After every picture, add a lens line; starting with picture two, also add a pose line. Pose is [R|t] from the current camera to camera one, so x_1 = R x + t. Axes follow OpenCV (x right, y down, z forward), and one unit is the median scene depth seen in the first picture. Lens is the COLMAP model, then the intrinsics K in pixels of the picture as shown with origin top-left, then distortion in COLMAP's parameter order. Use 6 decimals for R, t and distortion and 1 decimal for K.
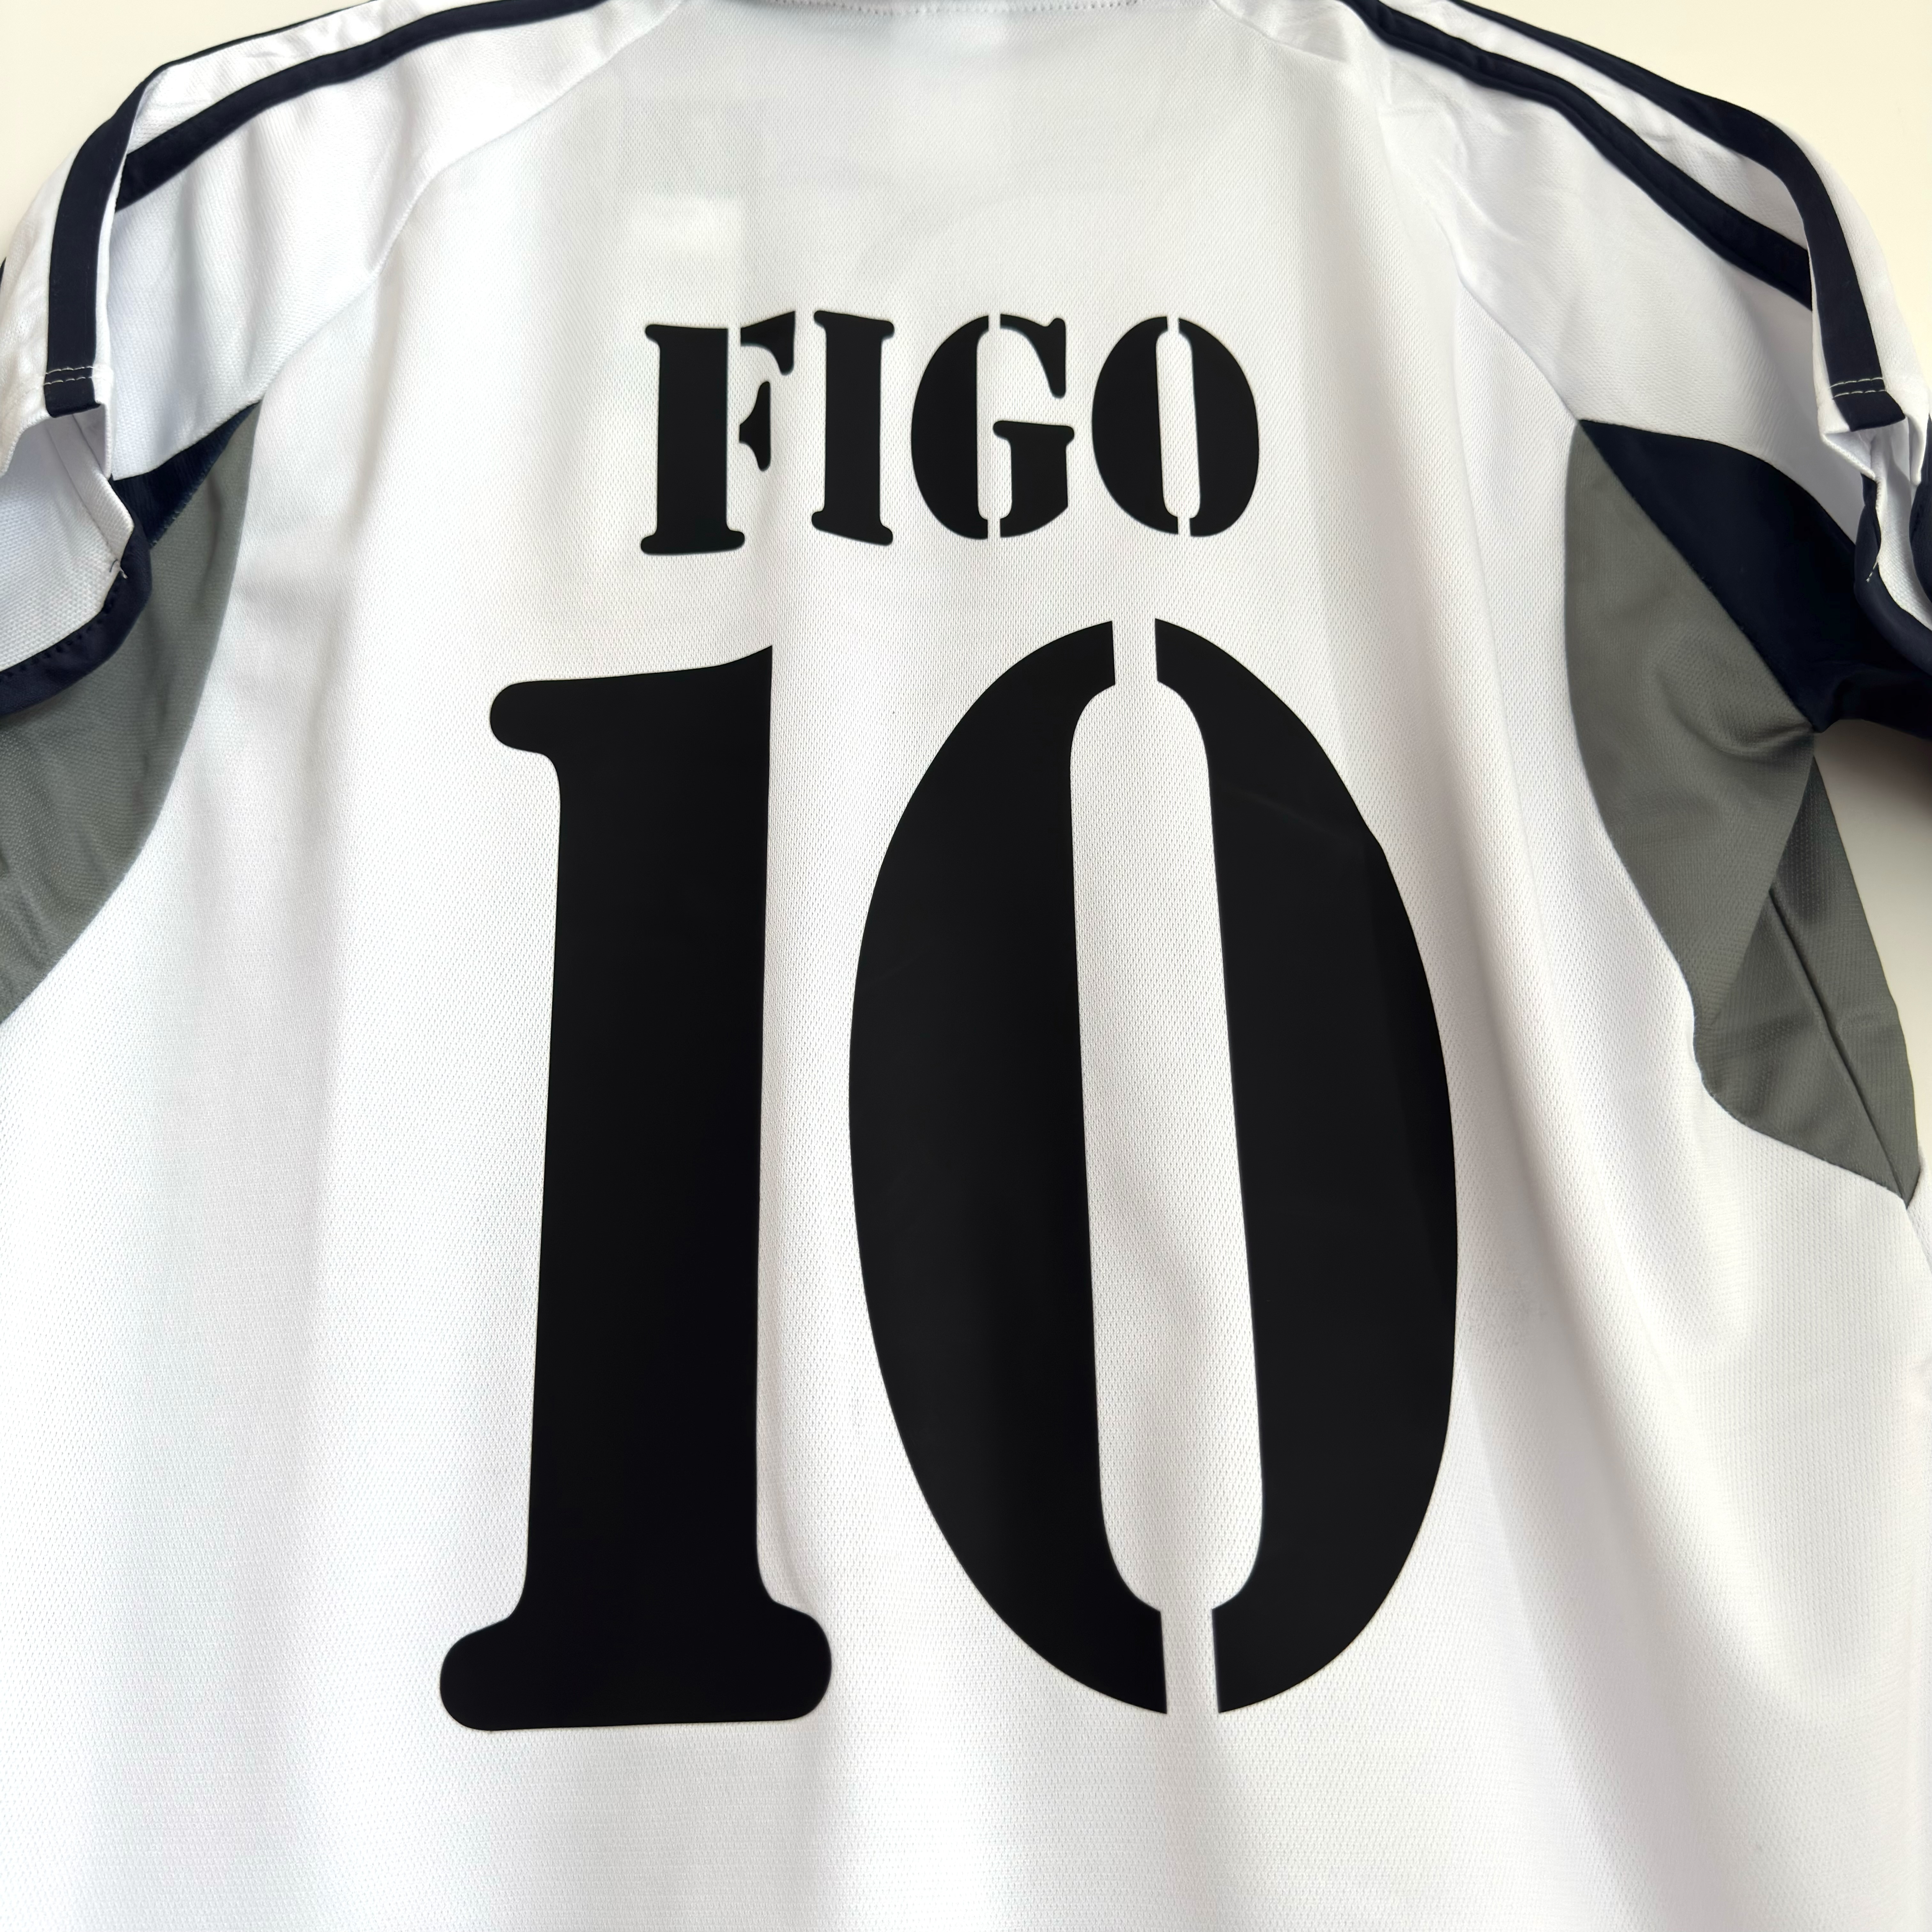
lens RADIAL K [[1834.5, 0, 955.4], [0, 1834.5, 1004.4], [0, 0, 1]] dist [0.130423, -0.306600]
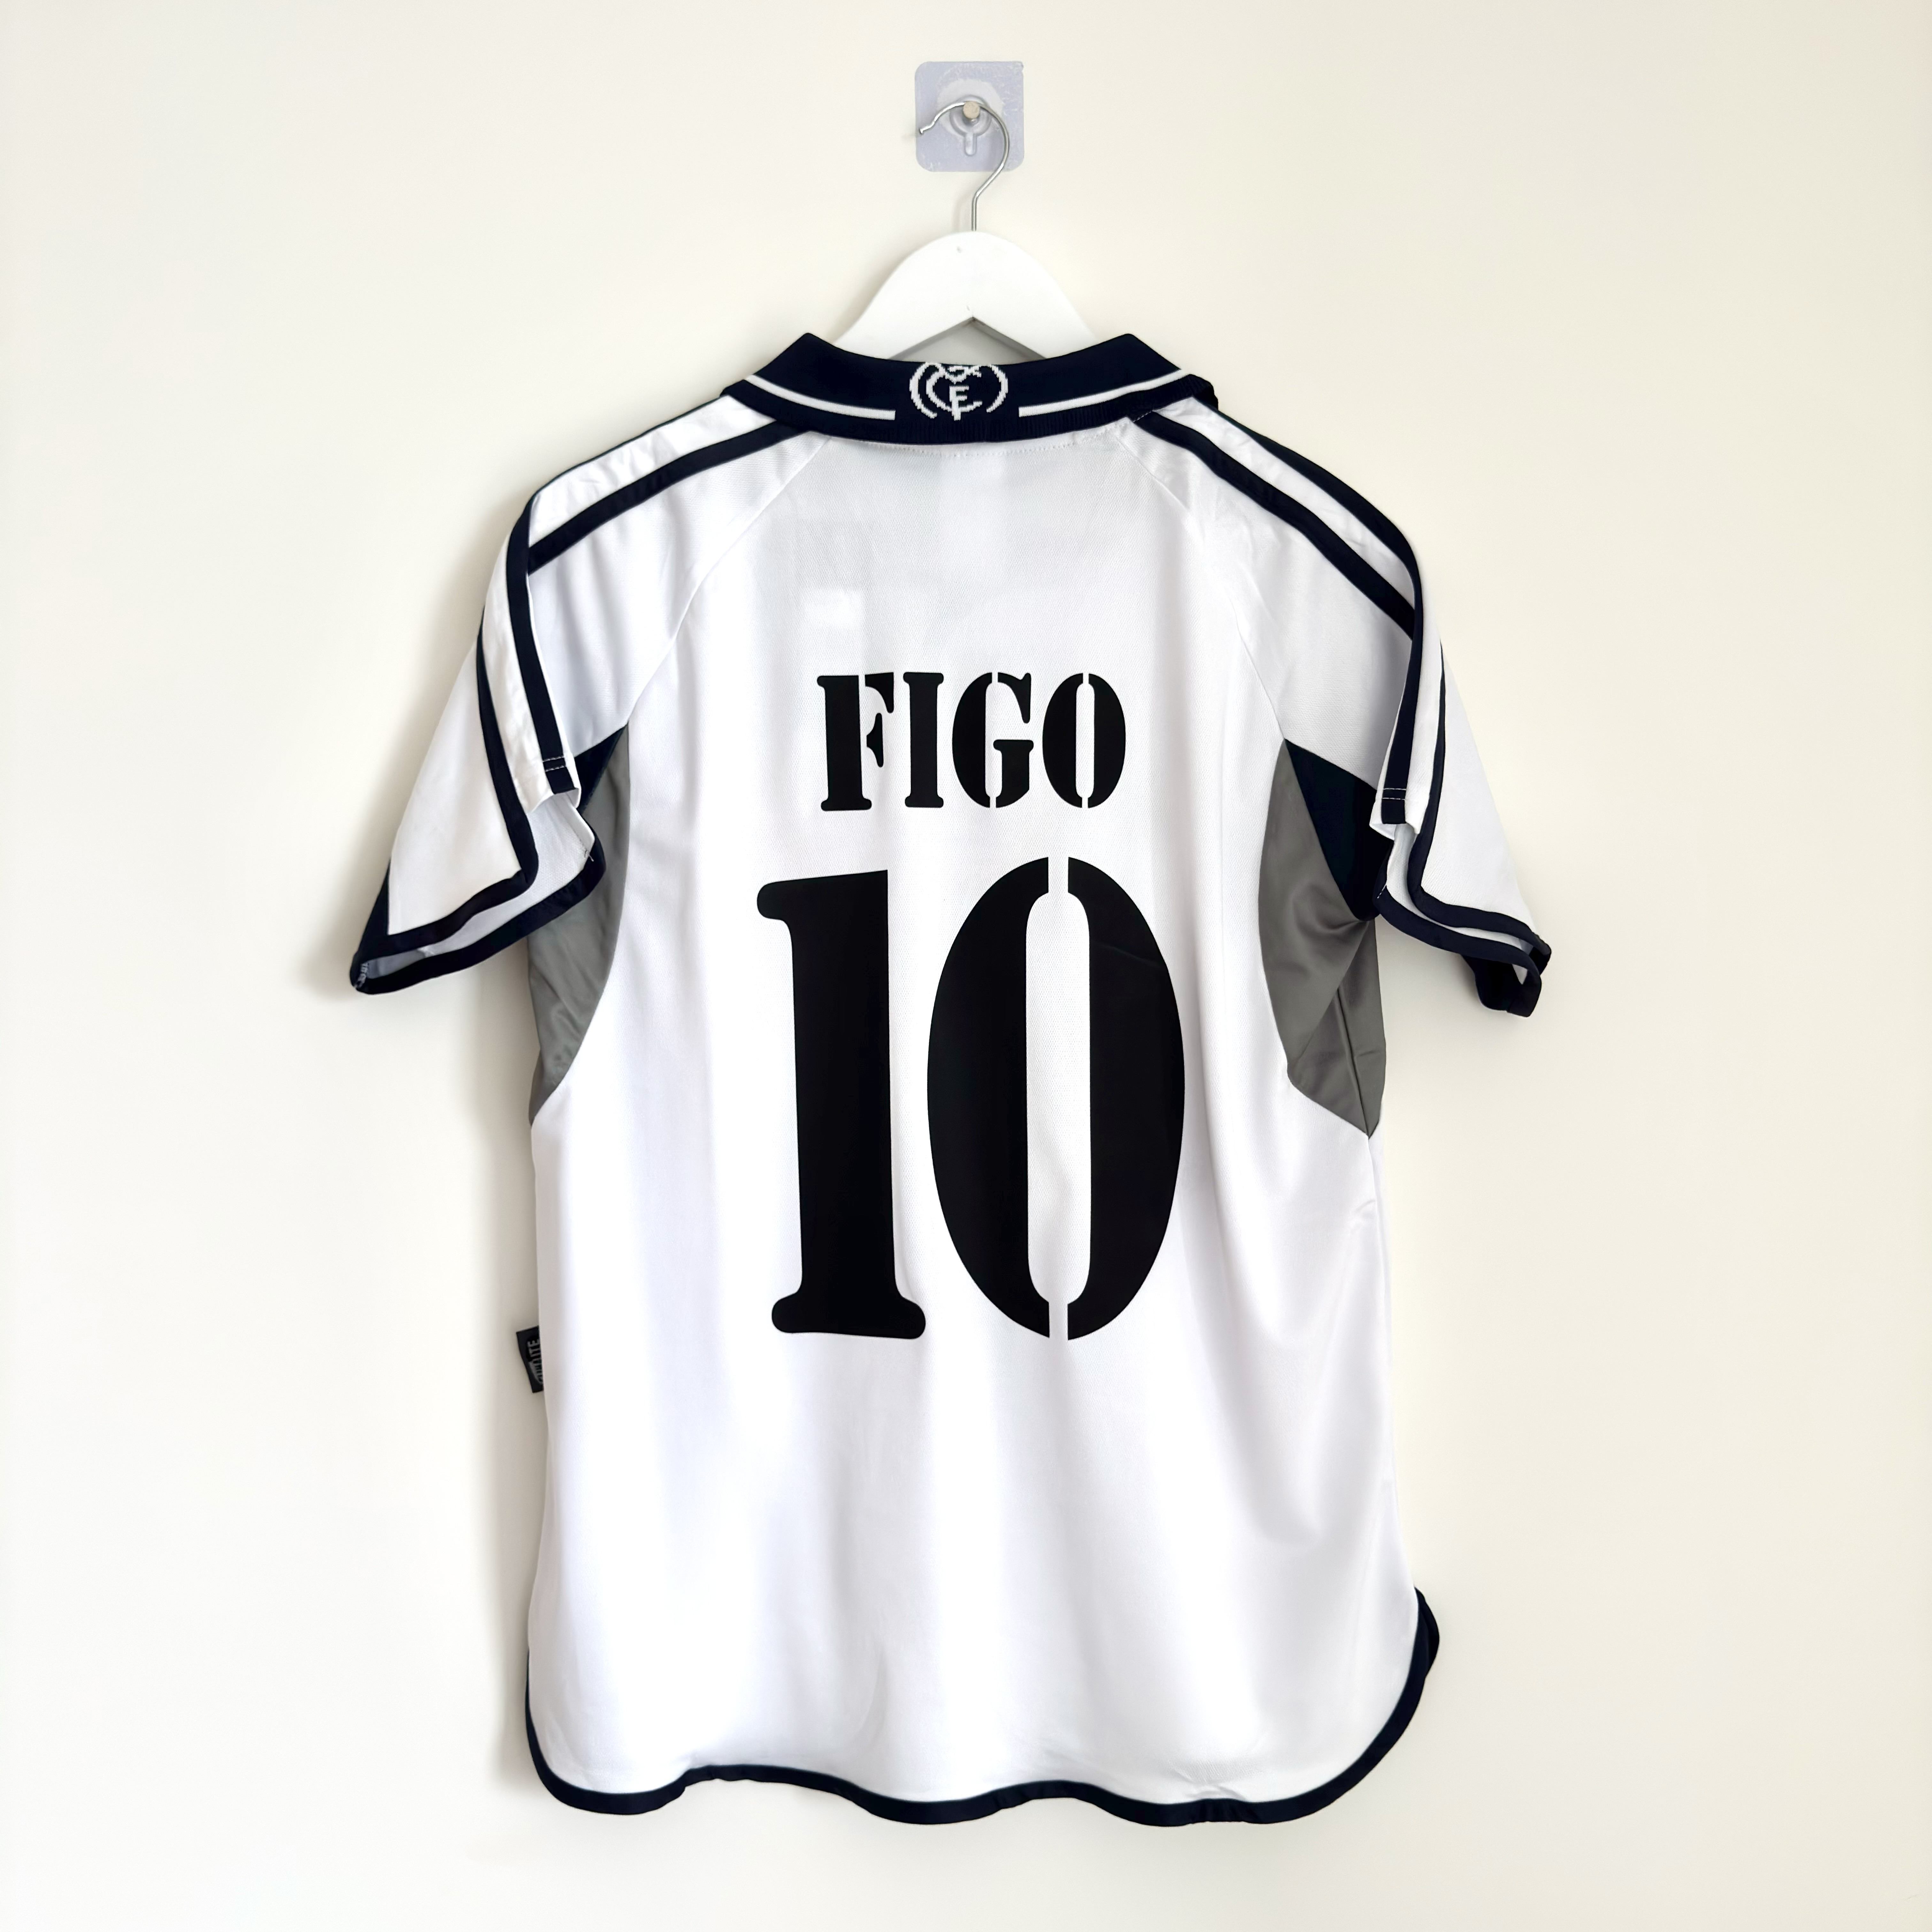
lens RADIAL K [[1834.5, 0, 955.4], [0, 1834.5, 1004.4], [0, 0, 1]] dist [0.130423, -0.306600]
pose [[0.999784, 0.005876, 0.019954, -0.059952], [-0.013355, 0.916776, 0.399178, -0.860096], [-0.015948, -0.399358, 0.916656, -0.958400]]
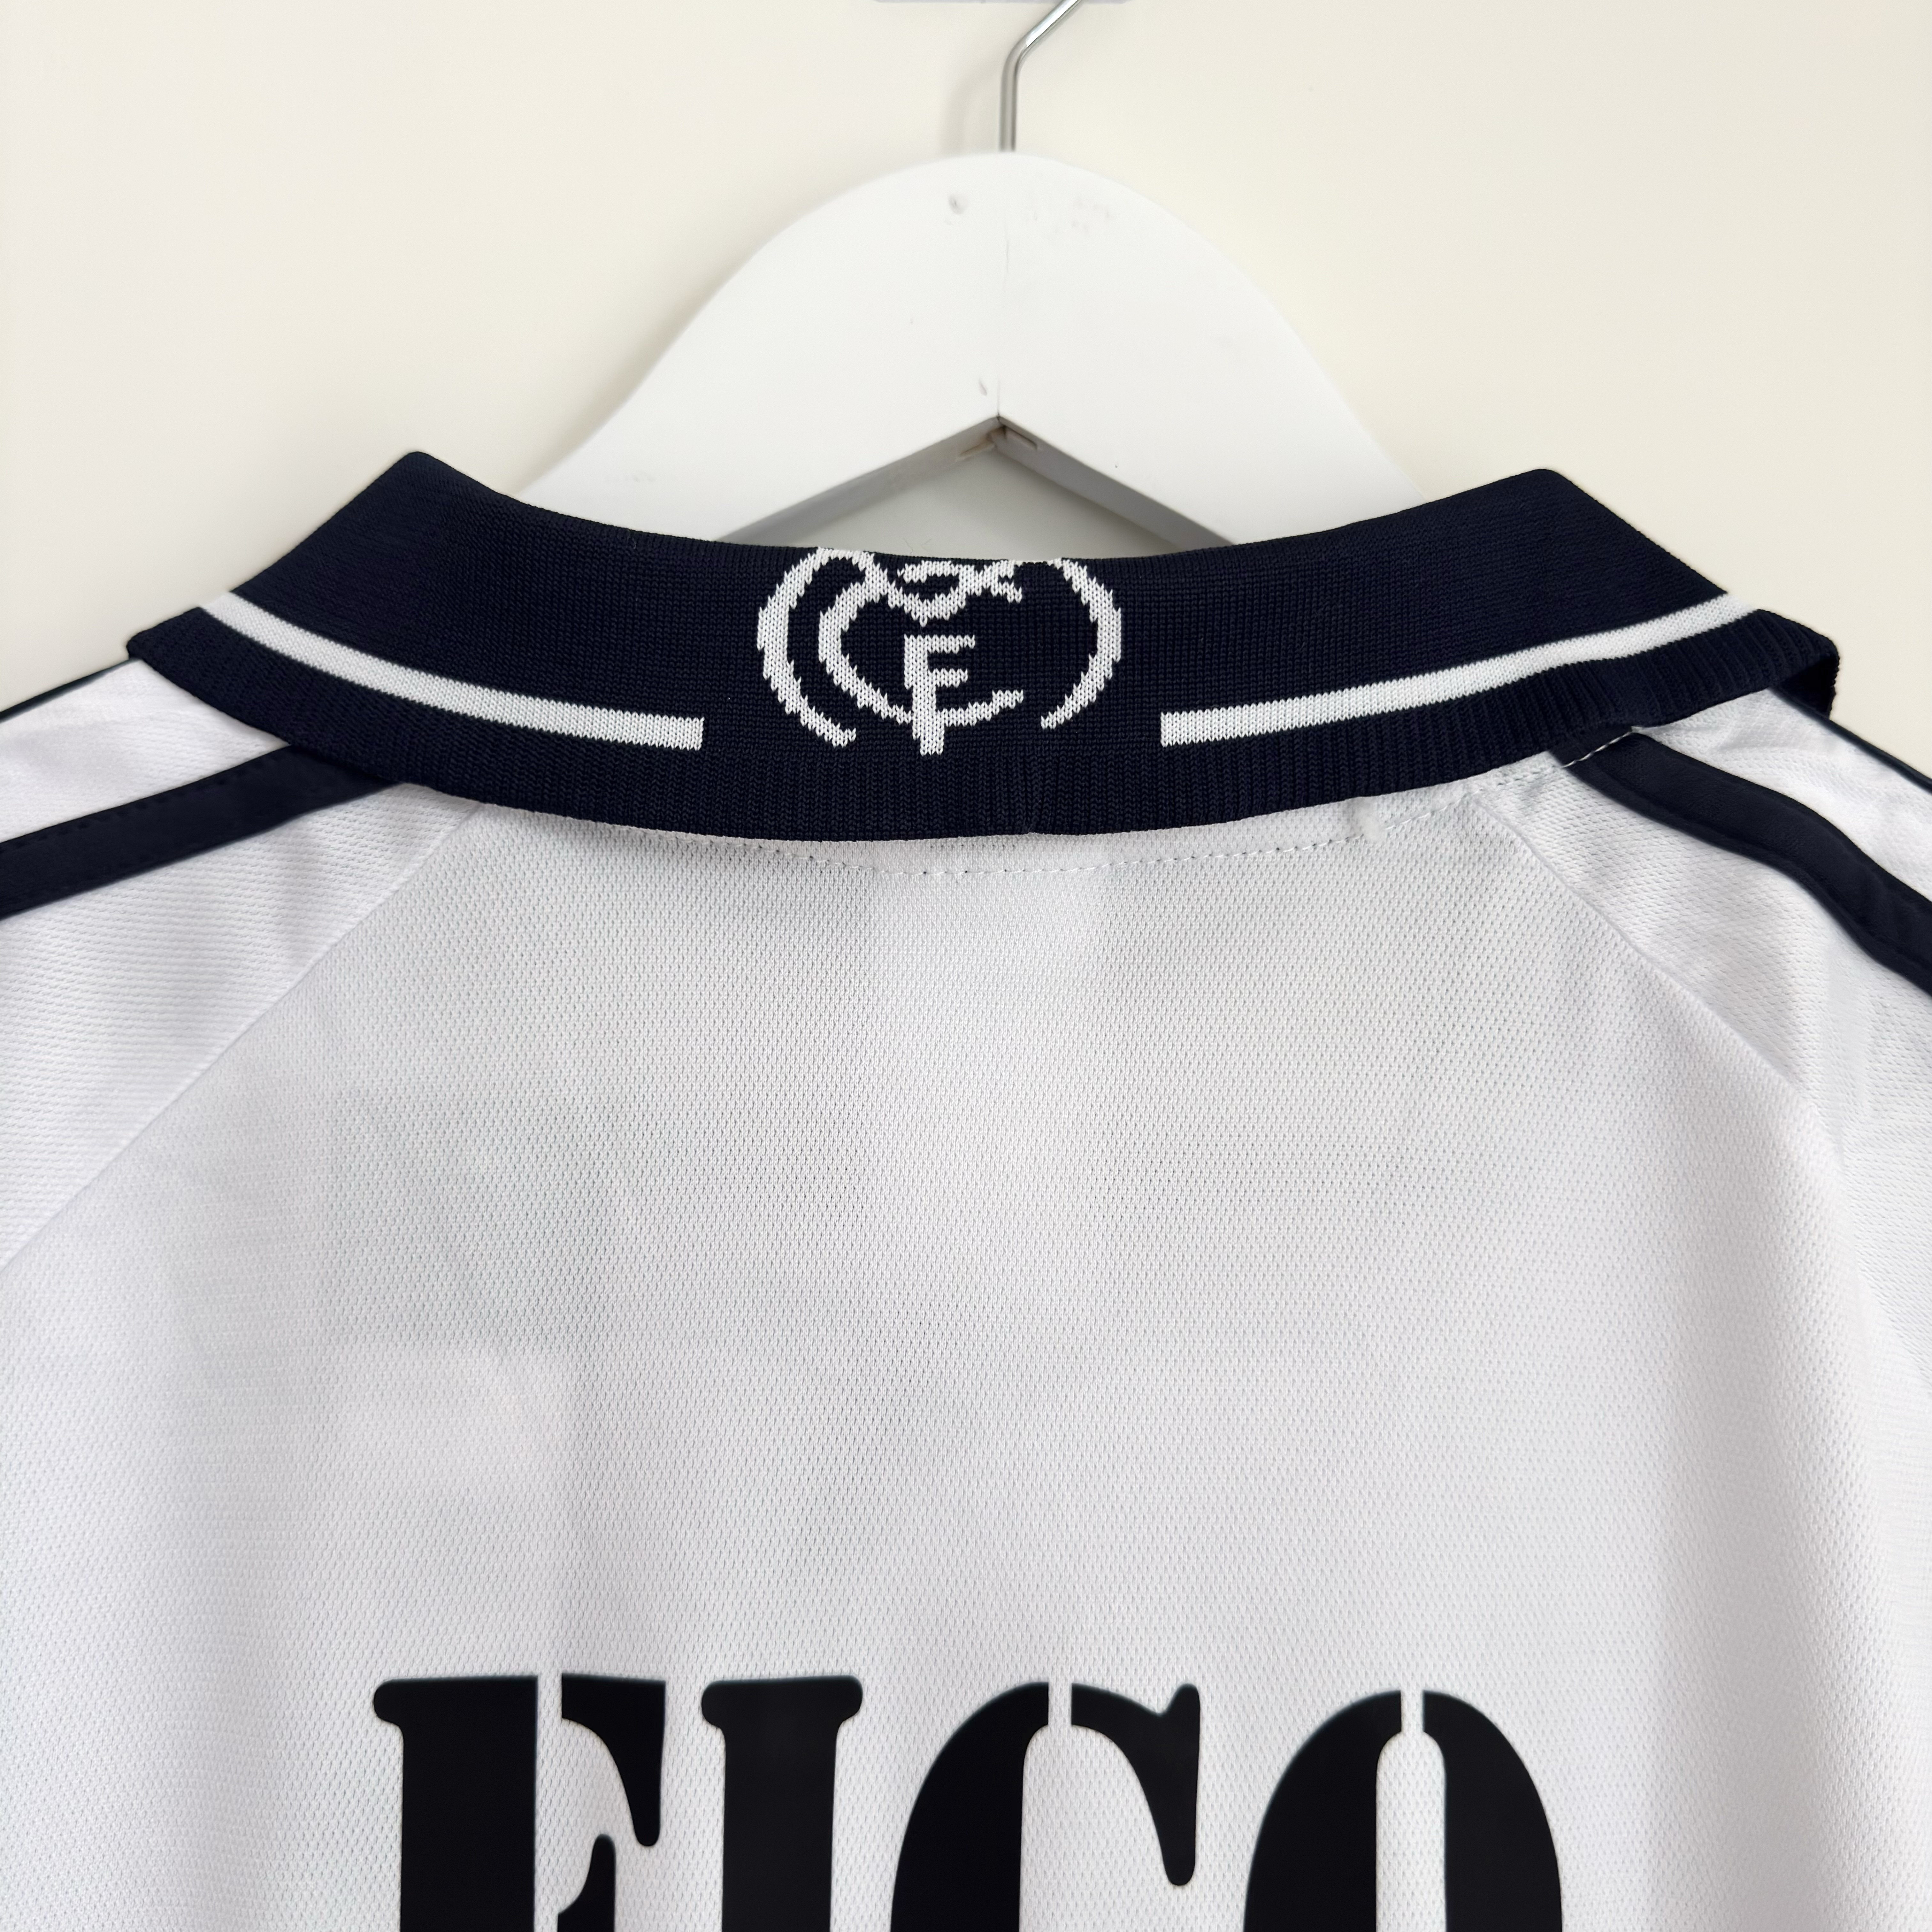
lens RADIAL K [[1834.5, 0, 955.4], [0, 1834.5, 1004.4], [0, 0, 1]] dist [0.130423, -0.306600]
pose [[0.999642, 0.026157, -0.005576, -0.010006], [-0.023903, 0.967312, 0.252460, -0.706345], [0.011998, -0.252236, 0.967591, 0.579587]]
